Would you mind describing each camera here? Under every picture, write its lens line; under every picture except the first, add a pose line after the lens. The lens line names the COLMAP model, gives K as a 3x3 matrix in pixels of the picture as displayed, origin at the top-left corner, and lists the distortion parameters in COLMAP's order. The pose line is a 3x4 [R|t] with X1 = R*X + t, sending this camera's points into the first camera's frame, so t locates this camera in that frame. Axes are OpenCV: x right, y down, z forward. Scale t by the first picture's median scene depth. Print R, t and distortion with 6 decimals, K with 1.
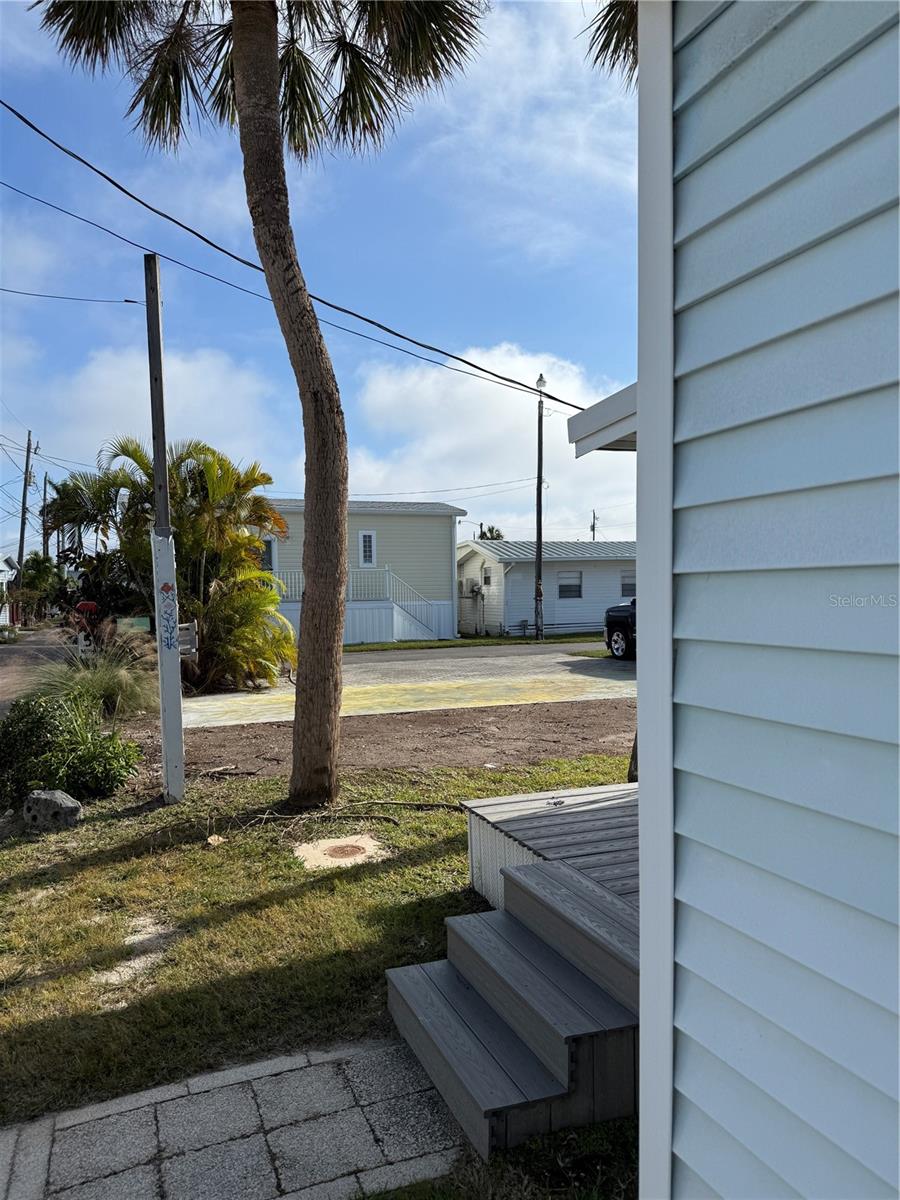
lens RADIAL K [[842.3, 0, 451.6], [0, 842.3, 593.3], [0, 0, 1]] dist [0.139989, -0.222827]
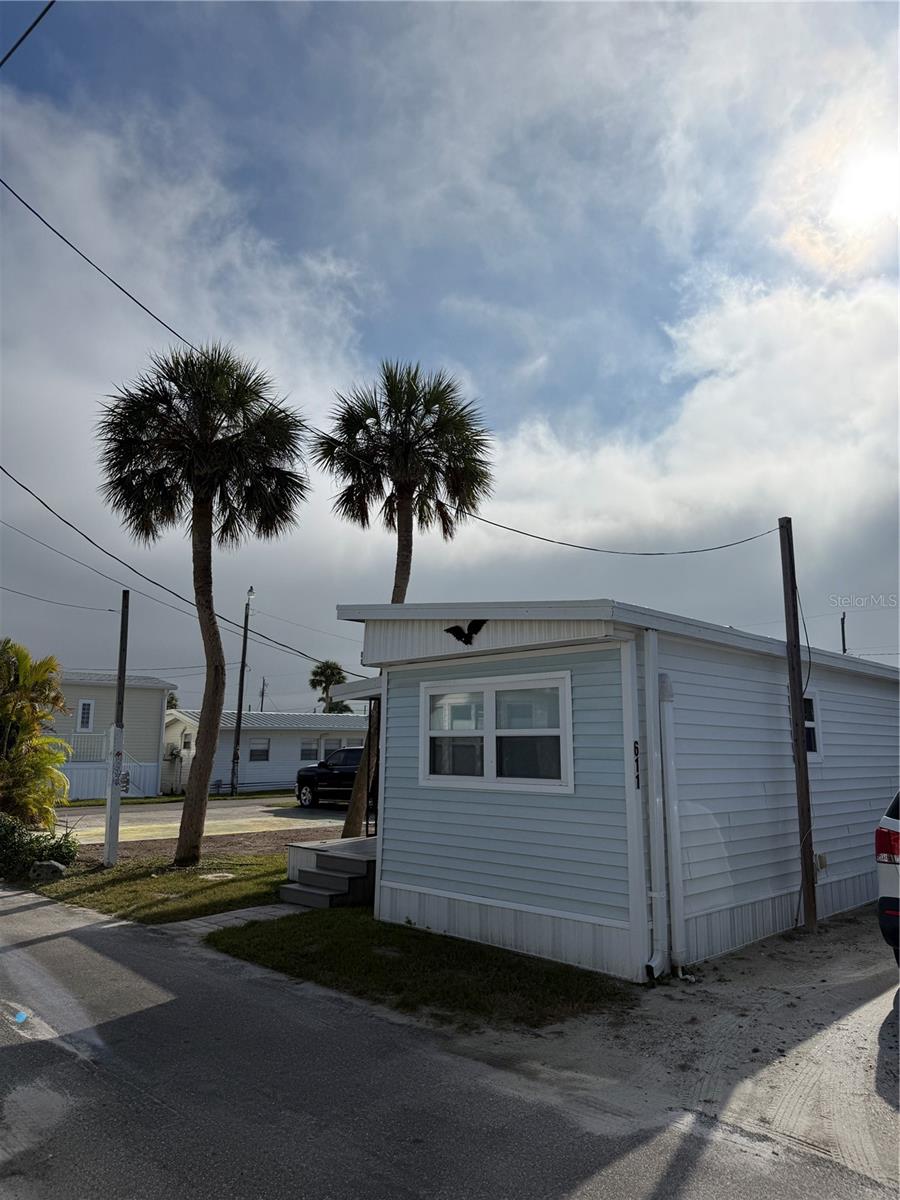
lens RADIAL K [[842.3, 0, 451.6], [0, 842.3, 593.3], [0, 0, 1]] dist [0.139989, -0.222827]
pose [[0.921177, 0.090280, 0.378525, -0.097707], [-0.016937, 0.981096, -0.192779, 0.000542], [-0.388774, 0.171172, 0.905293, -0.272825]]
